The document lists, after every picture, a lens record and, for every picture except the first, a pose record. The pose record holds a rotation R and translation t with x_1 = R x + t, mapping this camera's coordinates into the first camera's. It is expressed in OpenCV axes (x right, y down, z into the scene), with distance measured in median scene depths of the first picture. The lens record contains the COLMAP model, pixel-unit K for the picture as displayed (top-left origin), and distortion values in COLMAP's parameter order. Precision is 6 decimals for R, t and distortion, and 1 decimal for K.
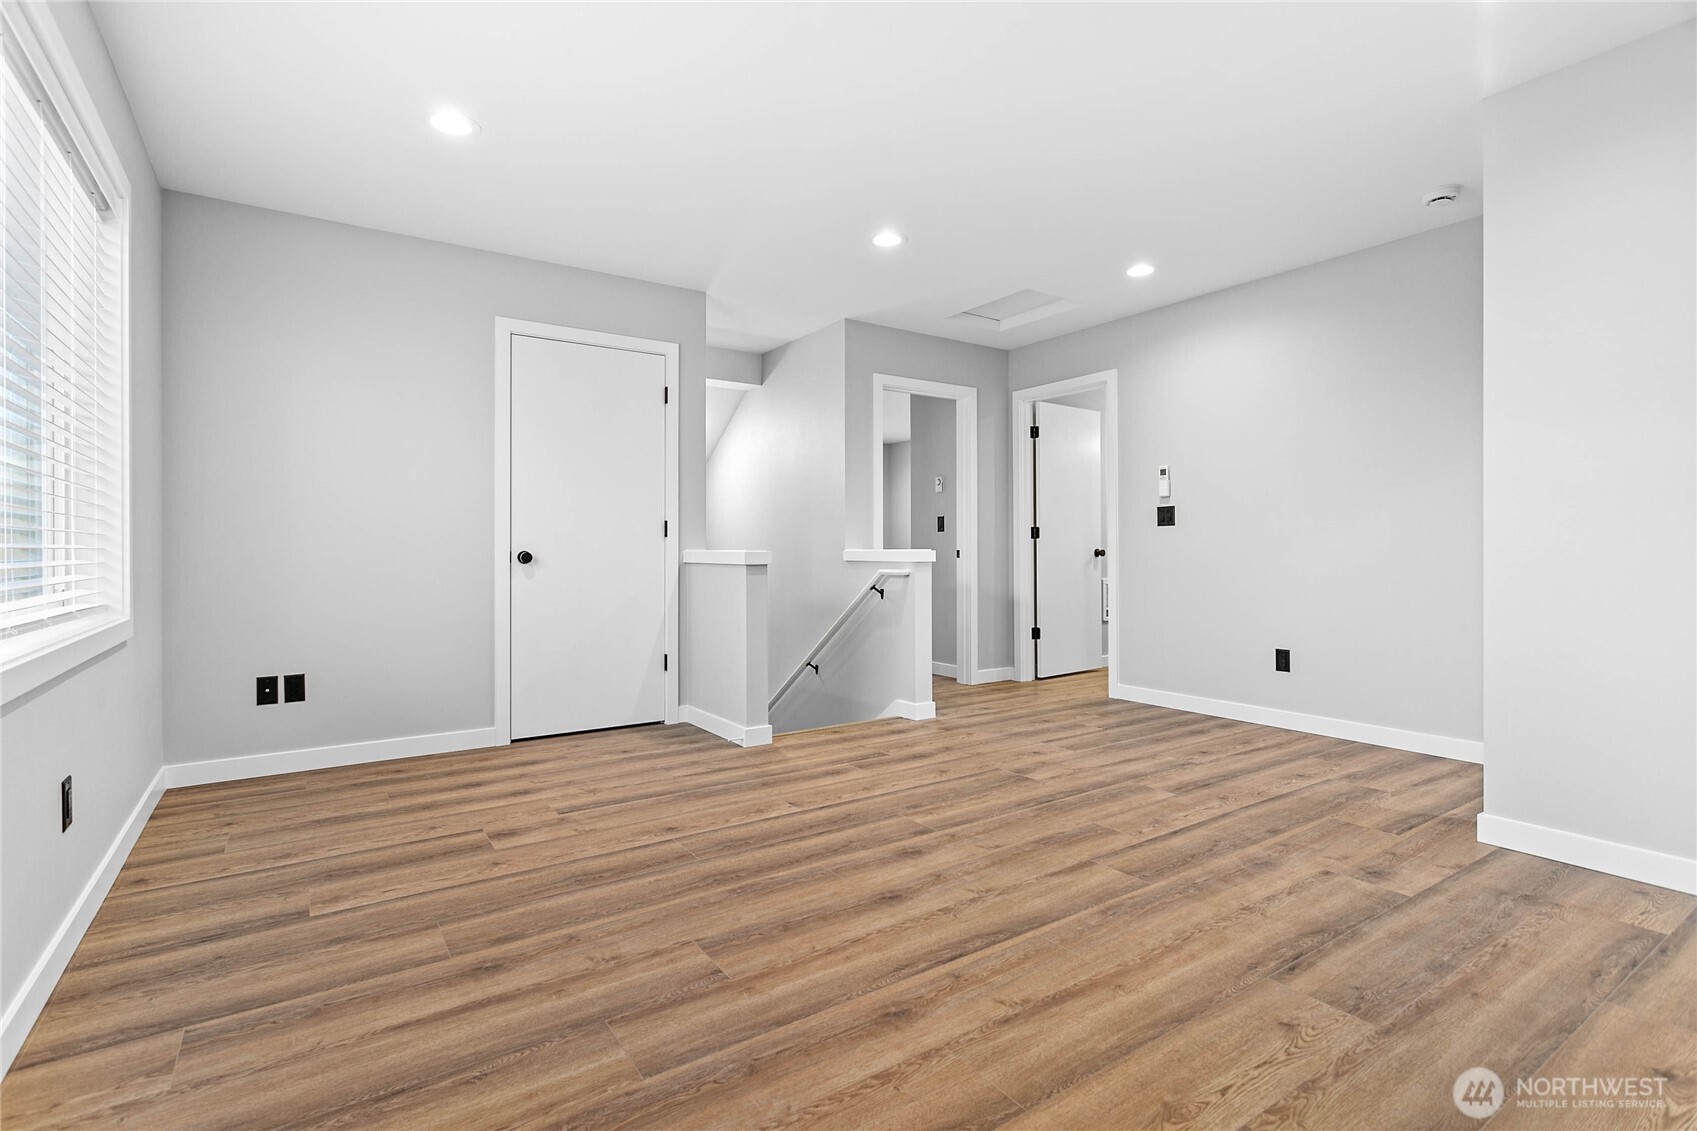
lens RADIAL K [[806.1, 0, 849.9], [0, 806.1, 554.6], [0, 0, 1]] dist [0.000461, 0.002710]
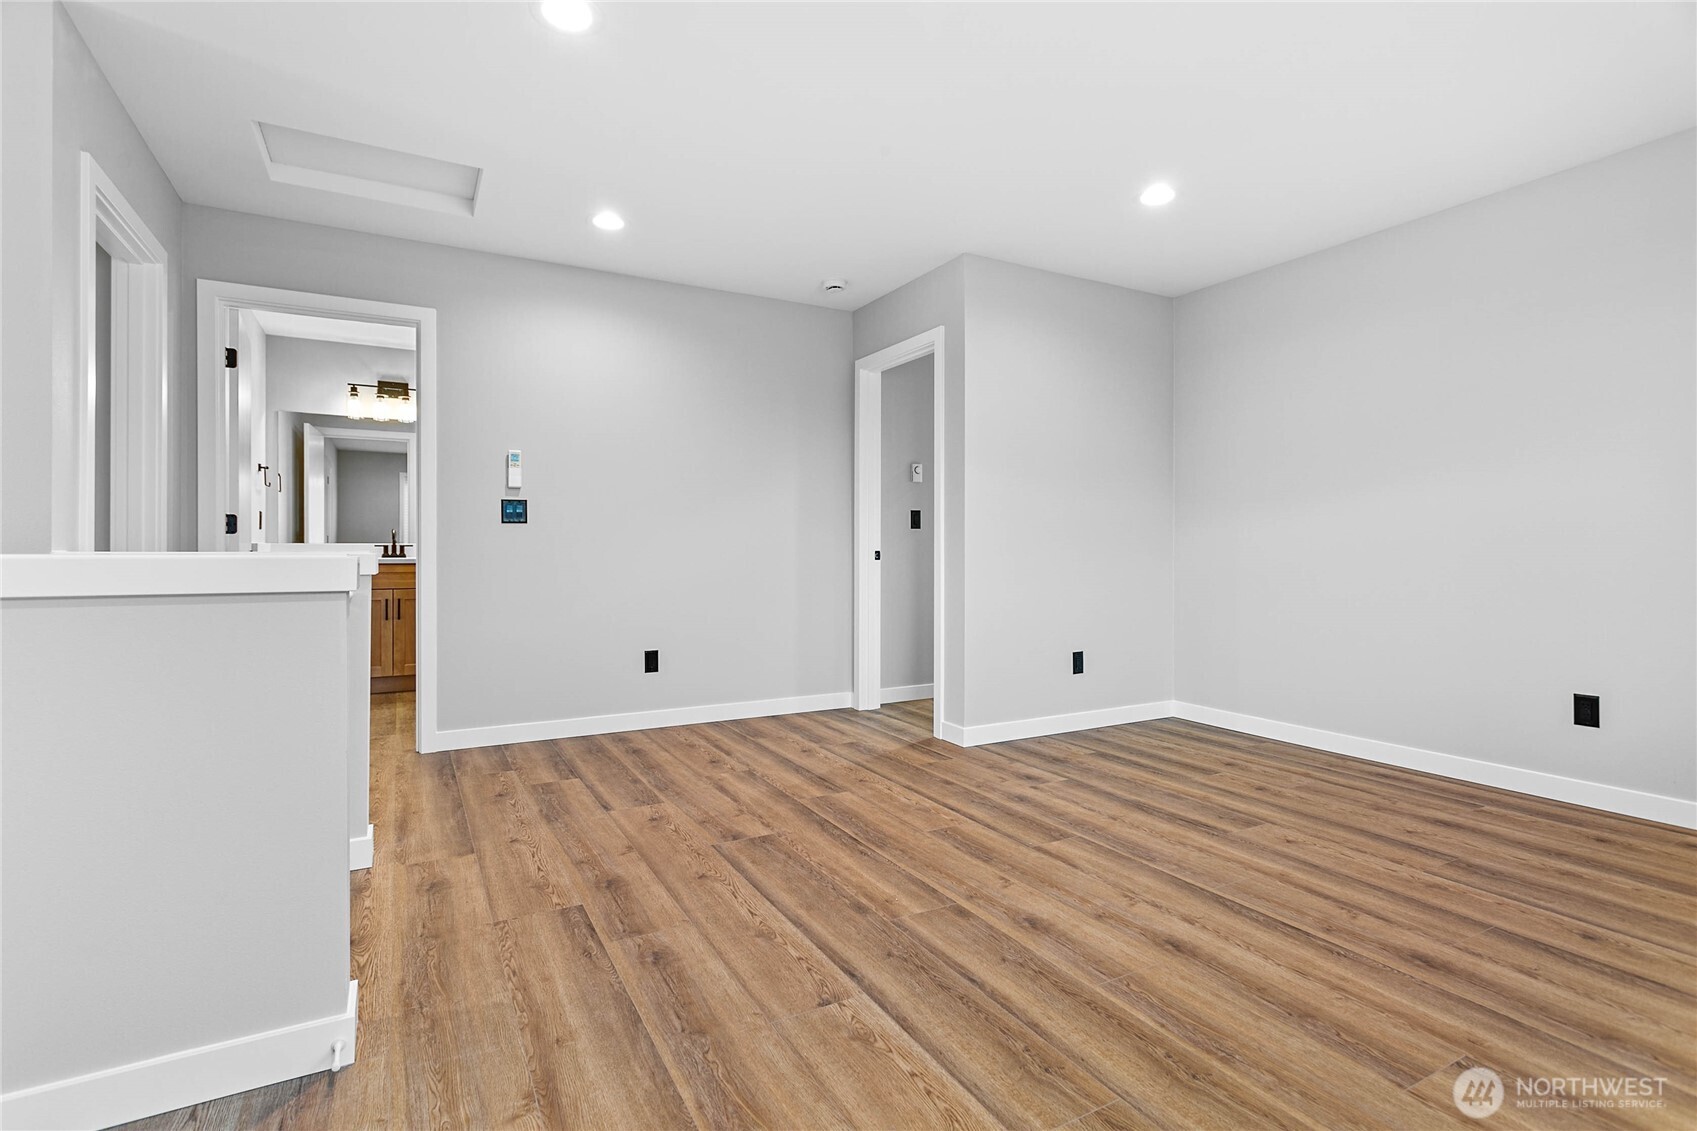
lens RADIAL K [[806.1, 0, 838.9], [0, 806.1, 554.7], [0, 0, 1]] dist [0.000461, 0.002710]
pose [[0.099114, -0.003036, 0.995071, -0.701792], [0.006883, 0.999974, 0.002366, -0.006186], [-0.995052, 0.006615, 0.099132, 1.038491]]
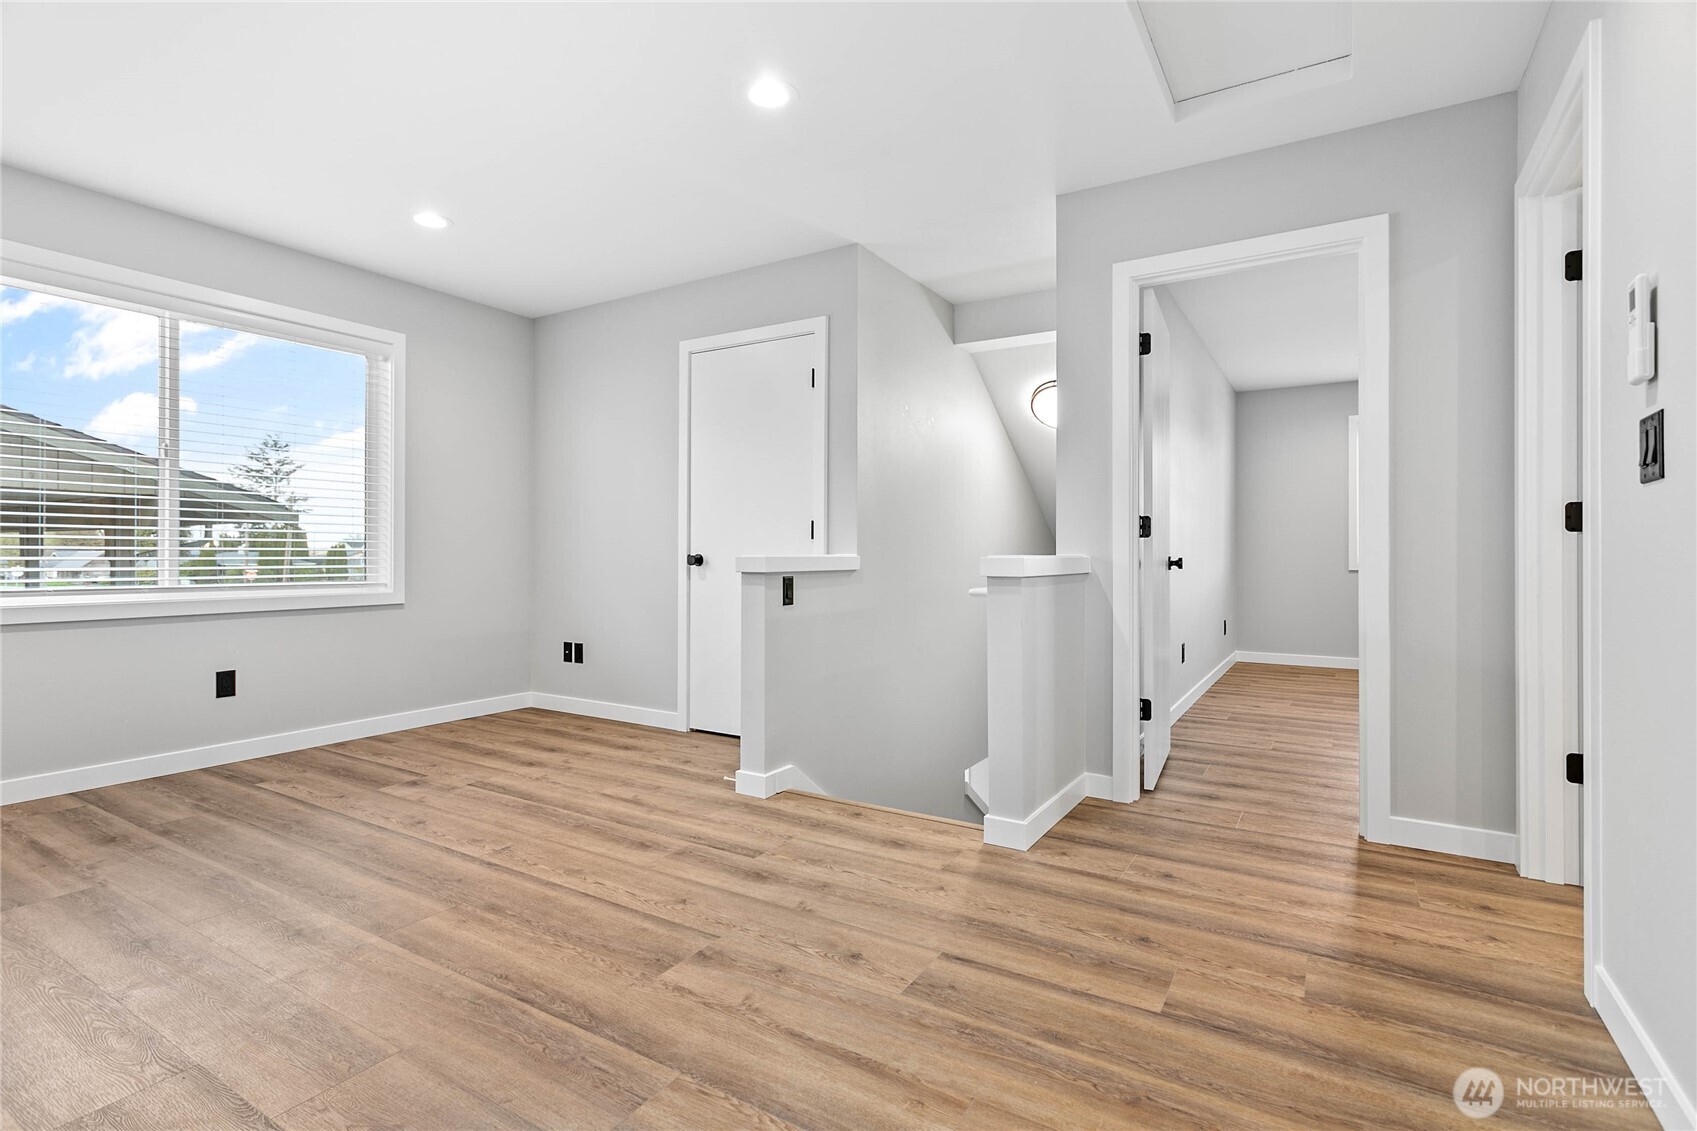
lens RADIAL K [[806.1, 0, 841.9], [0, 806.1, 558.3], [0, 0, 1]] dist [0.000461, 0.002710]
pose [[0.406027, 0.009290, -0.913814, 0.954228], [-0.009057, 0.999940, 0.006141, -0.010781], [0.913816, 0.005783, 0.406087, 1.087829]]
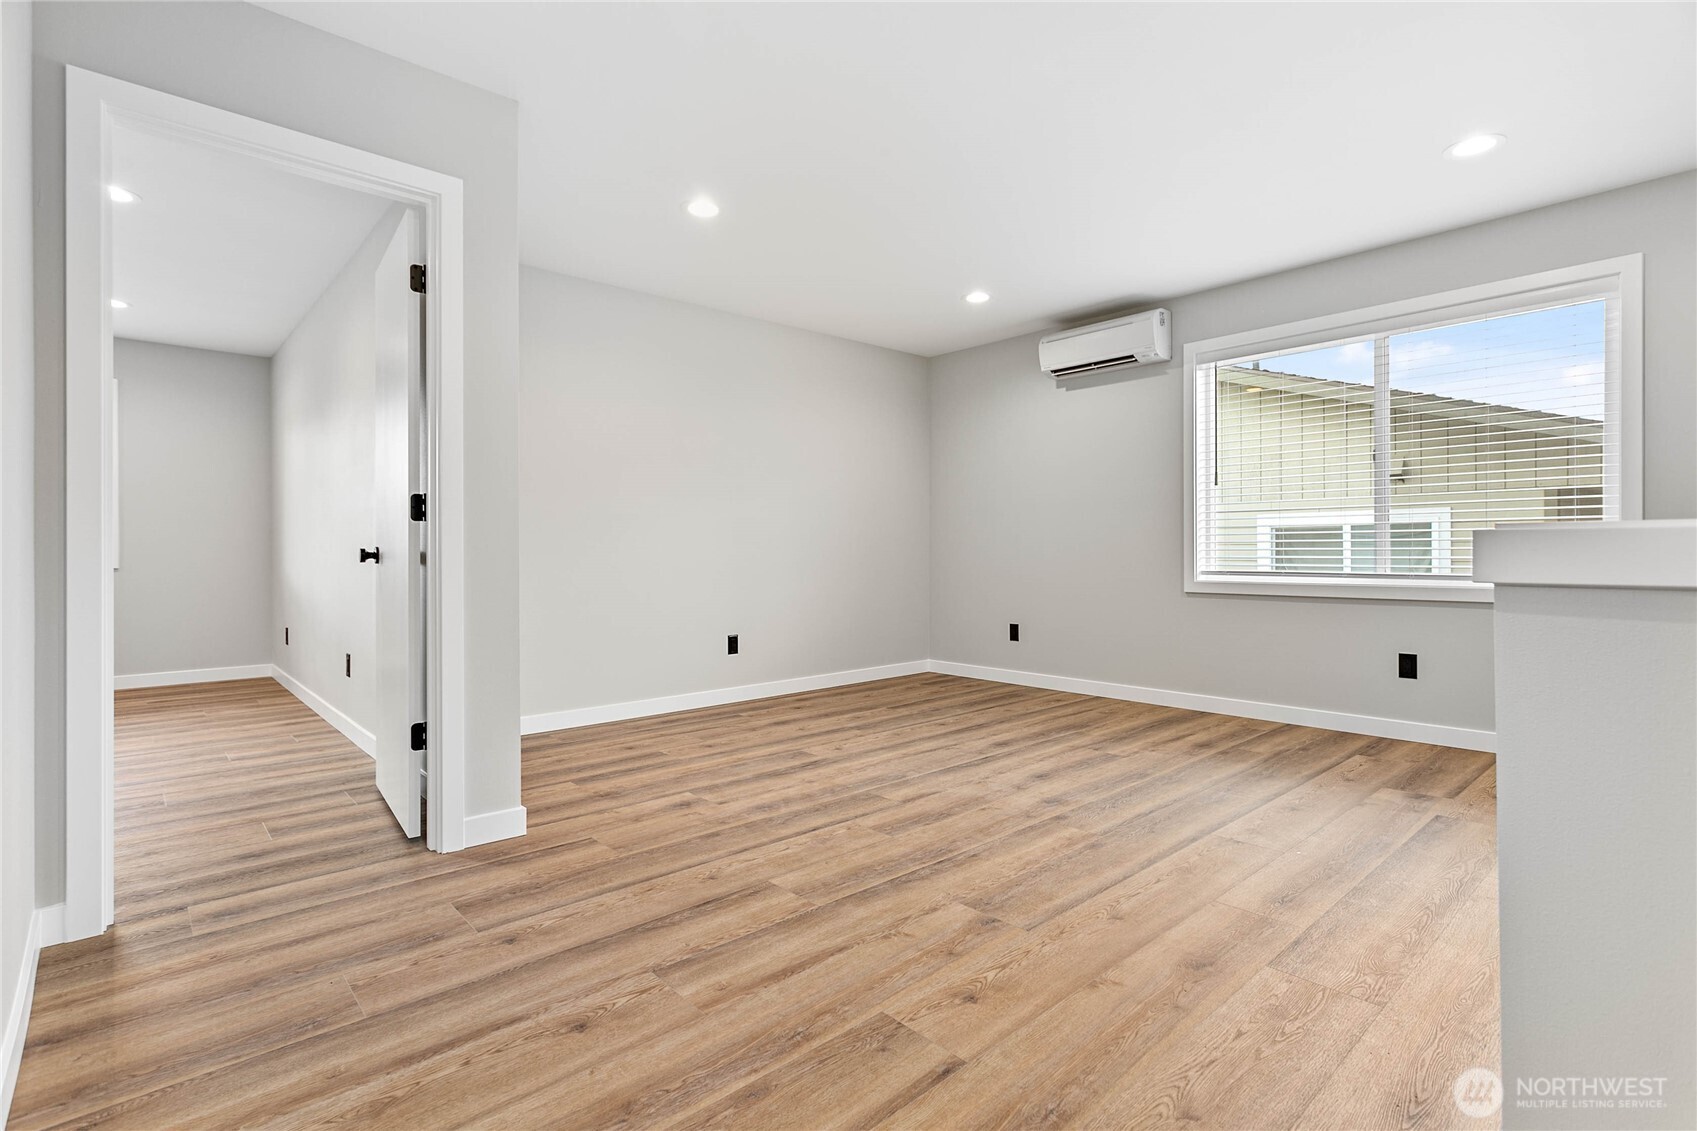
lens RADIAL K [[806.1, 0, 849.1], [0, 806.1, 549.9], [0, 0, 1]] dist [0.000461, 0.002710]
pose [[-0.990453, 0.008417, -0.137595, 0.492345], [0.008005, 0.999962, 0.003547, -0.002130], [0.137620, 0.002412, -0.990482, 1.976246]]
